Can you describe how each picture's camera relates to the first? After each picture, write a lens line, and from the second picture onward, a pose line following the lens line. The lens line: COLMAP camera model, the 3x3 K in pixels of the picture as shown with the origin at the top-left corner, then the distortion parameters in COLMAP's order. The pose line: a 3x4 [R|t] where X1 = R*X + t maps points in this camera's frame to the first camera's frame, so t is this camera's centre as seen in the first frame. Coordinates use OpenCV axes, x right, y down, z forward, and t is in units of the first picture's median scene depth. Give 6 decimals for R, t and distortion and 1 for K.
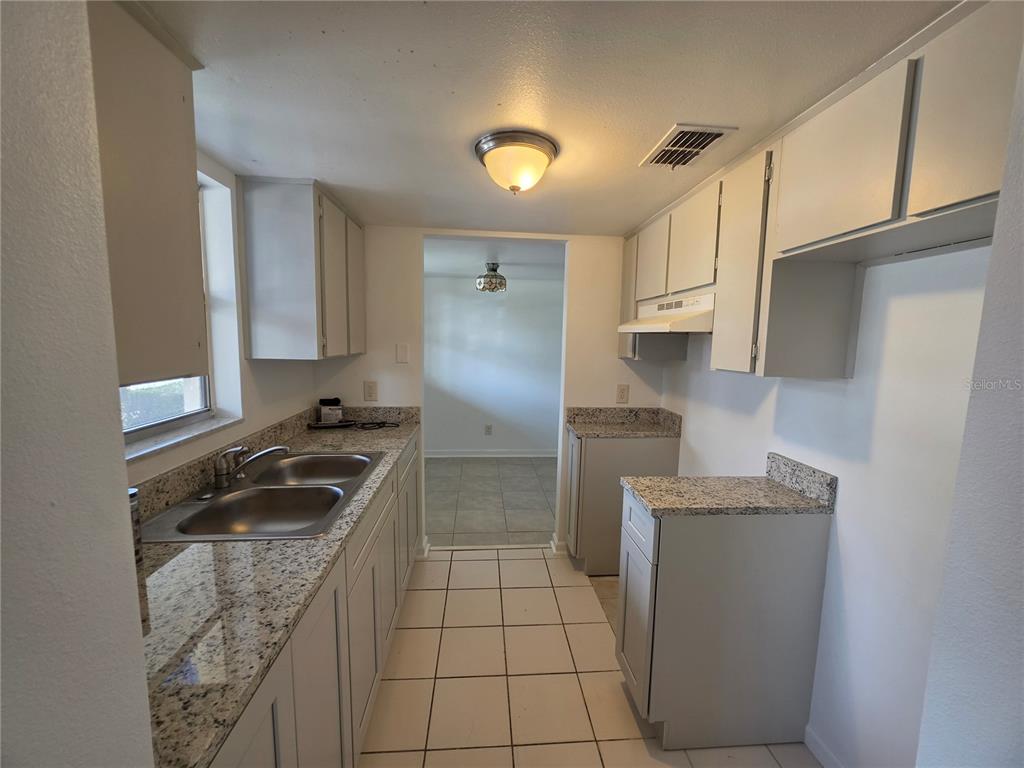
lens RADIAL K [[412.3, 0, 511.4], [0, 412.3, 382.5], [0, 0, 1]] dist [-0.001339, 0.000189]
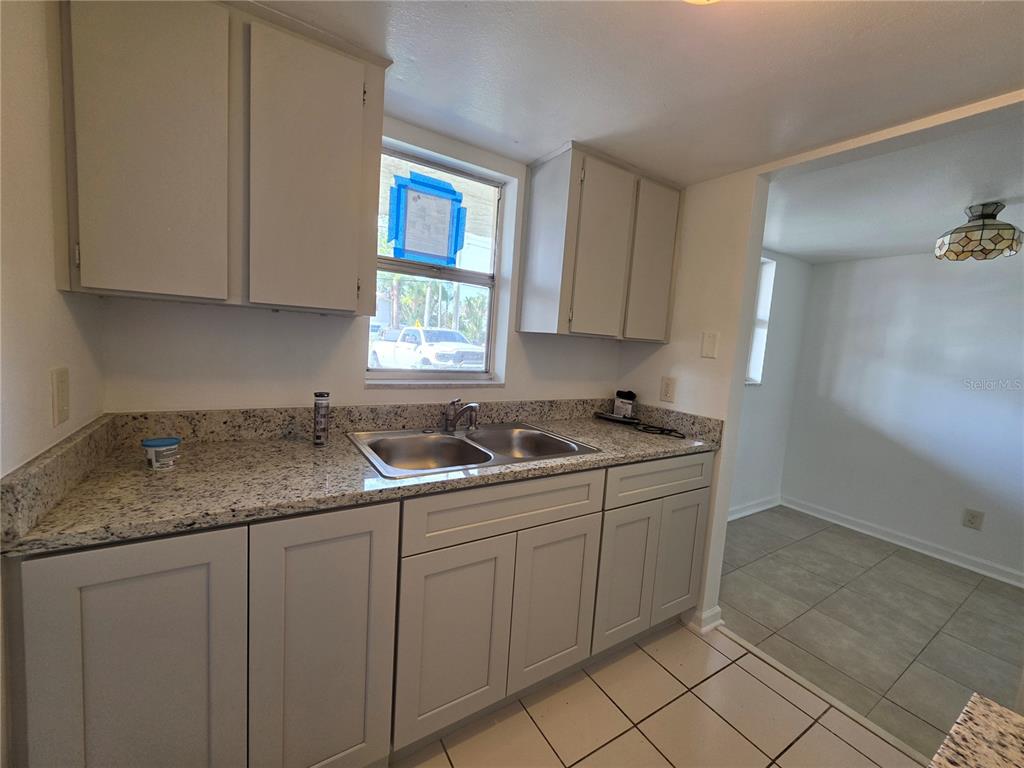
lens RADIAL K [[412.3, 0, 510.9], [0, 412.3, 381.6], [0, 0, 1]] dist [-0.001339, 0.000189]
pose [[0.461847, 0.106012, -0.880601, 0.235686], [-0.162021, 0.986210, 0.033751, 0.027868], [0.872036, 0.127088, 0.472654, 0.341813]]
